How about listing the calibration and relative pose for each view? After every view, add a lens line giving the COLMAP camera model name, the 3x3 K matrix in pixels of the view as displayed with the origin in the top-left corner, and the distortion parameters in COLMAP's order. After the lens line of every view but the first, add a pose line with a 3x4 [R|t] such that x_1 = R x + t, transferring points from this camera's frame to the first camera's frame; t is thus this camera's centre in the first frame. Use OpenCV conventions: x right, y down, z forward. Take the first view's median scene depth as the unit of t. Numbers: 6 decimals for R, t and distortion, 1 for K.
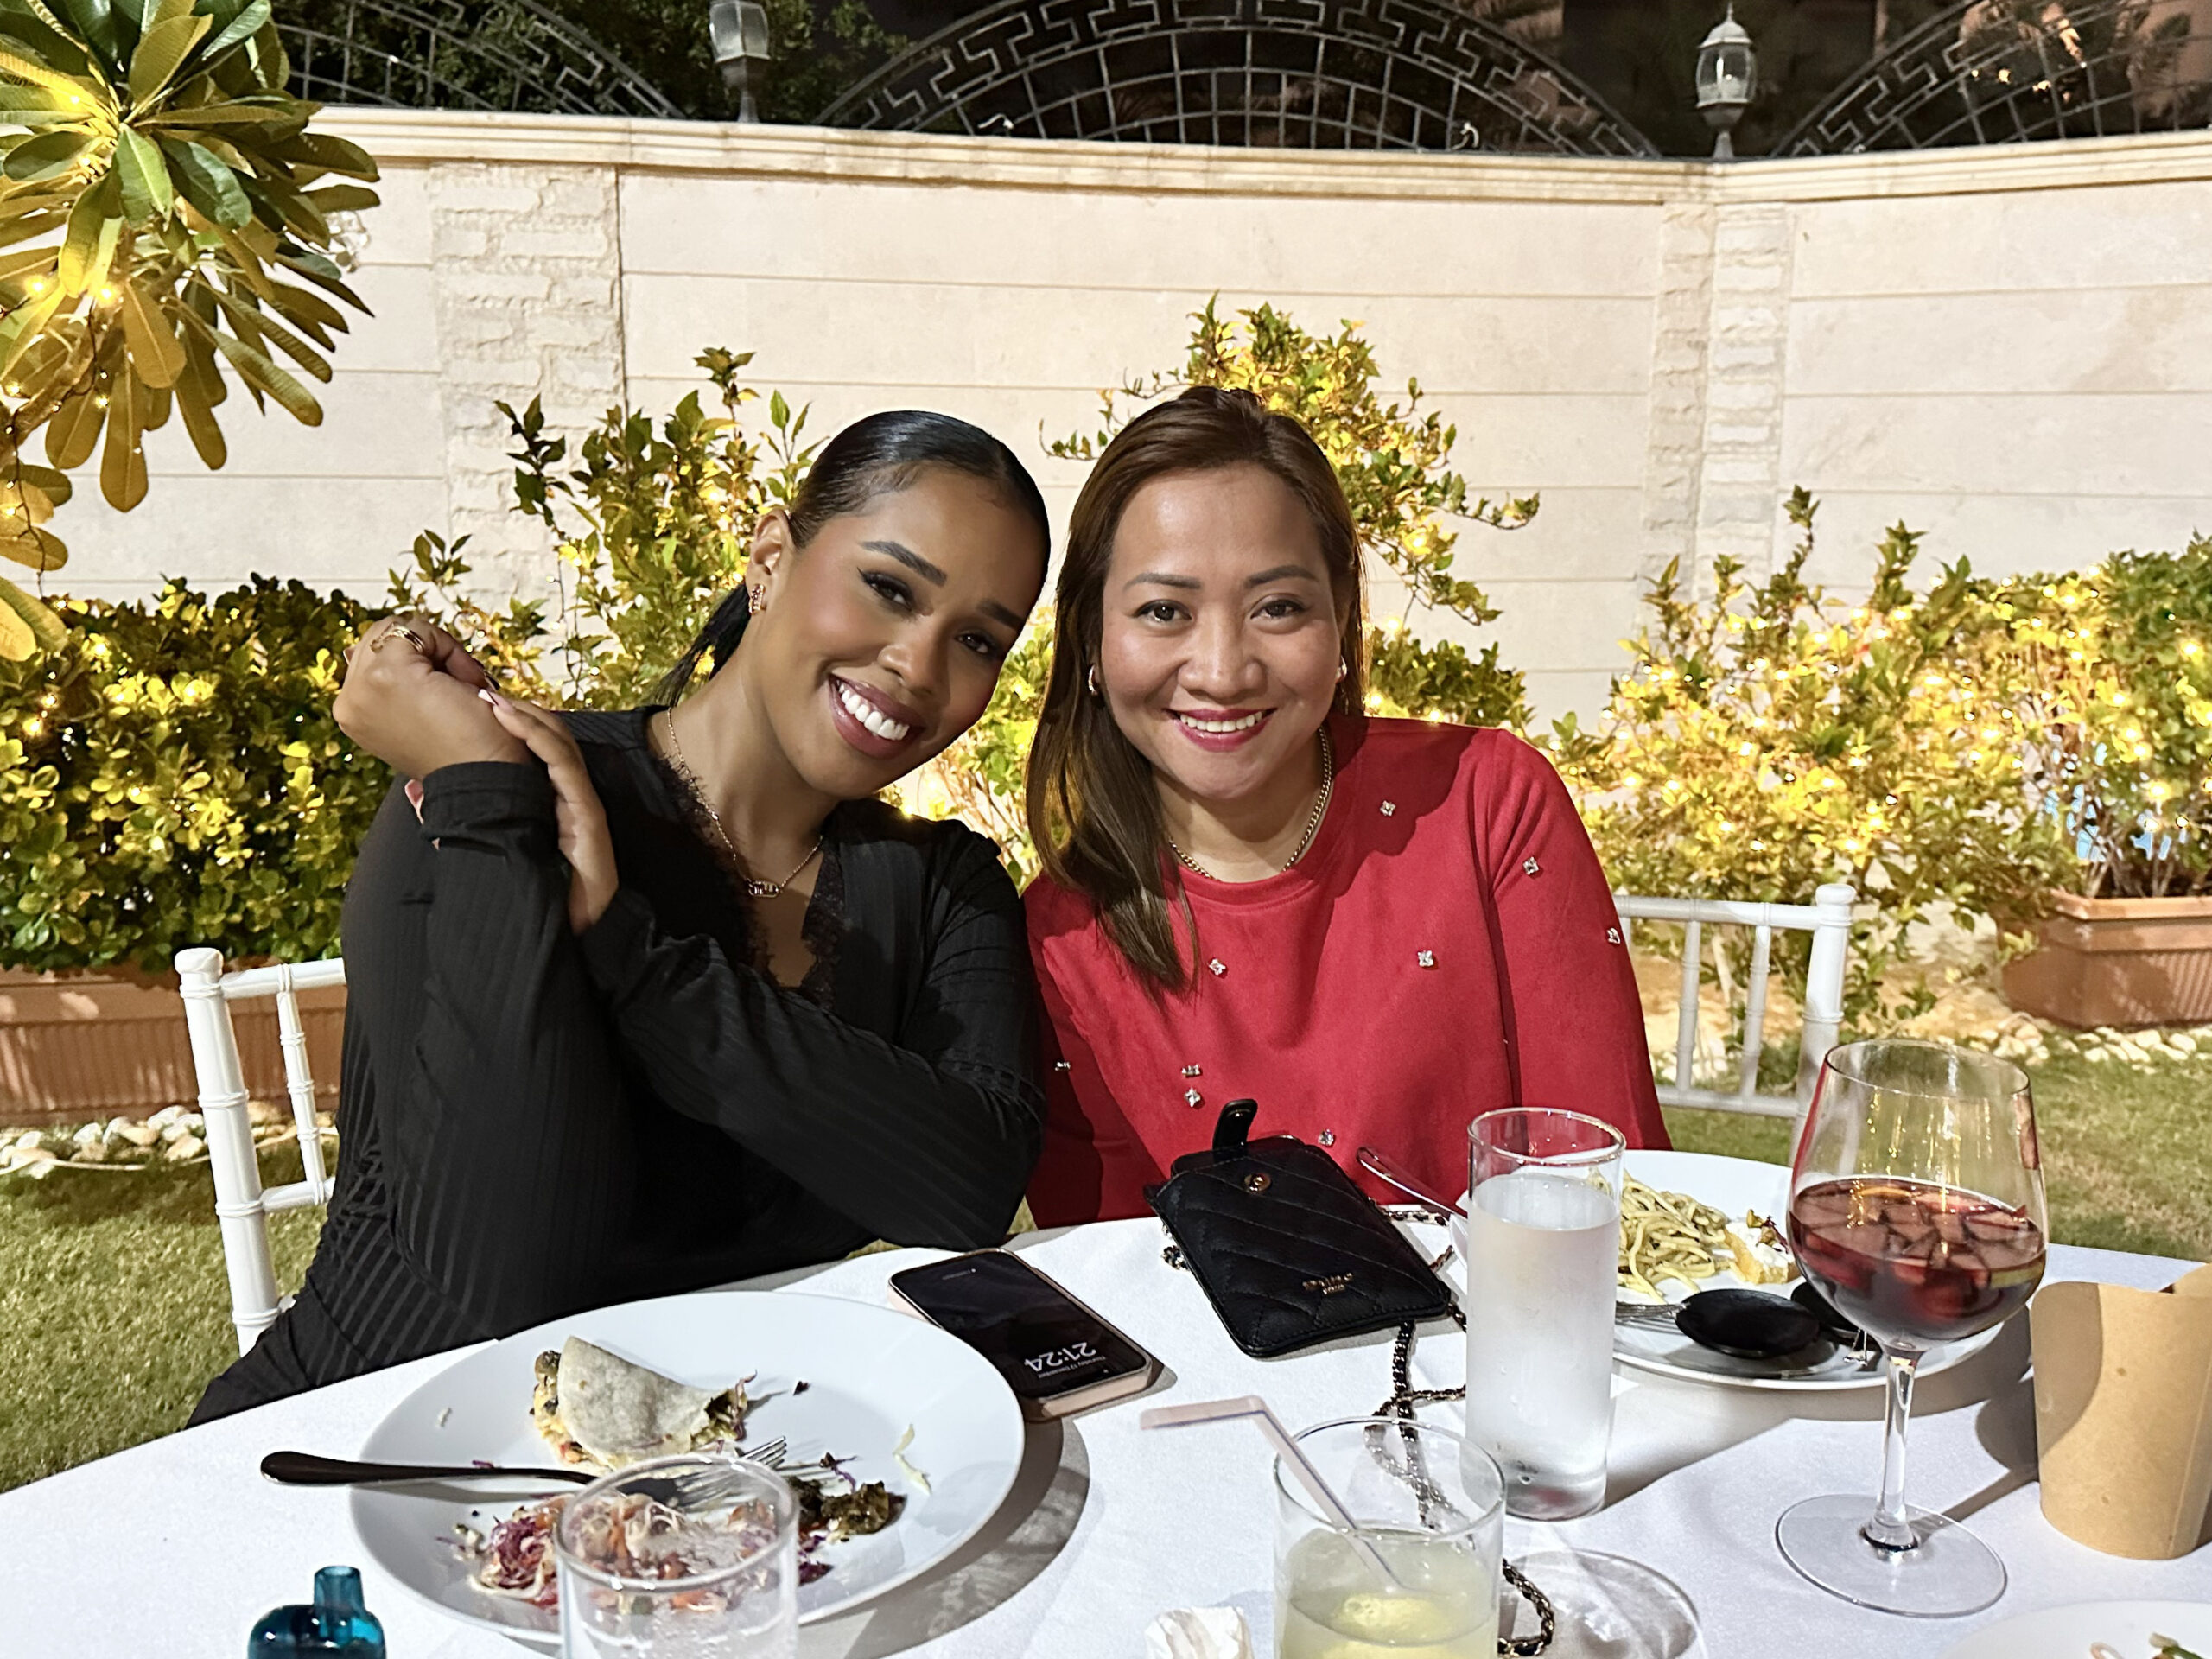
lens RADIAL K [[1899.2, 0, 1102.1], [0, 1899.2, 791.2], [0, 0, 1]] dist [0.042373, -0.042363]
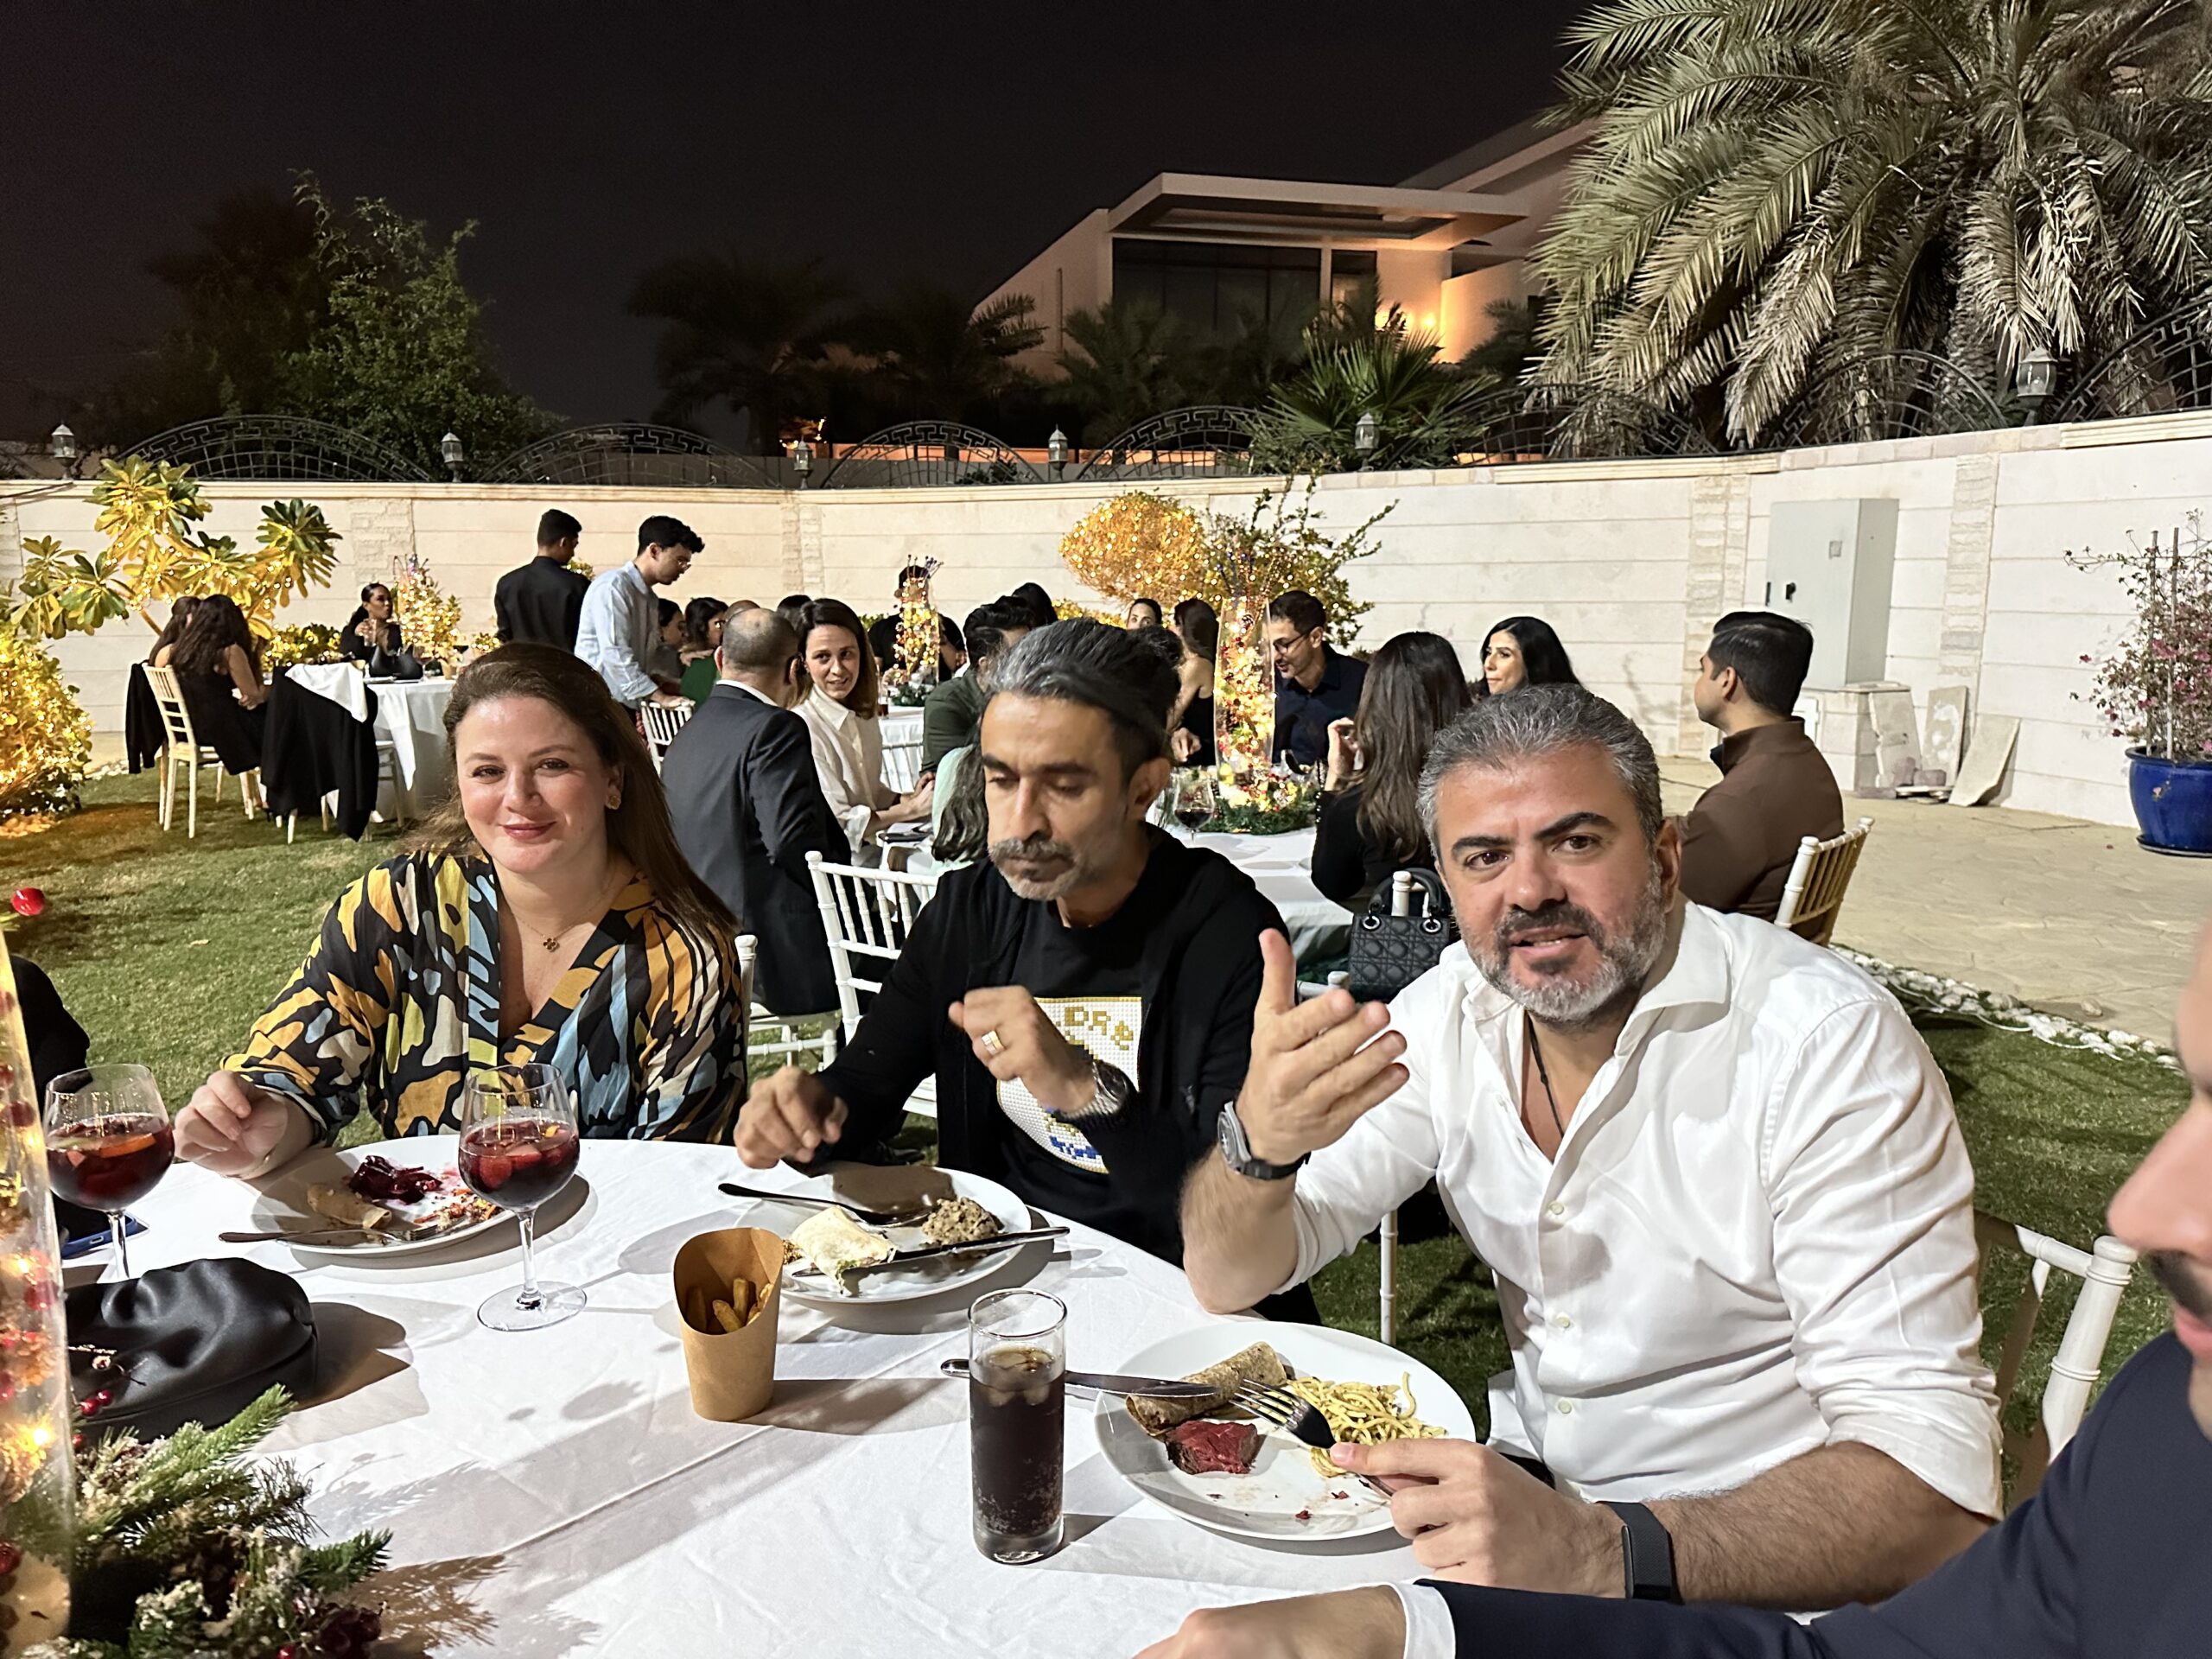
lens RADIAL K [[1548.5, 0, 1090.5], [0, 1548.5, 829.8], [0, 0, 1]] dist [0.042911, -0.052984]
pose [[0.993394, -0.031346, 0.110388, 0.944958], [0.032364, 0.999448, -0.007444, 0.462565], [-0.110094, 0.010968, 0.993861, -2.831675]]
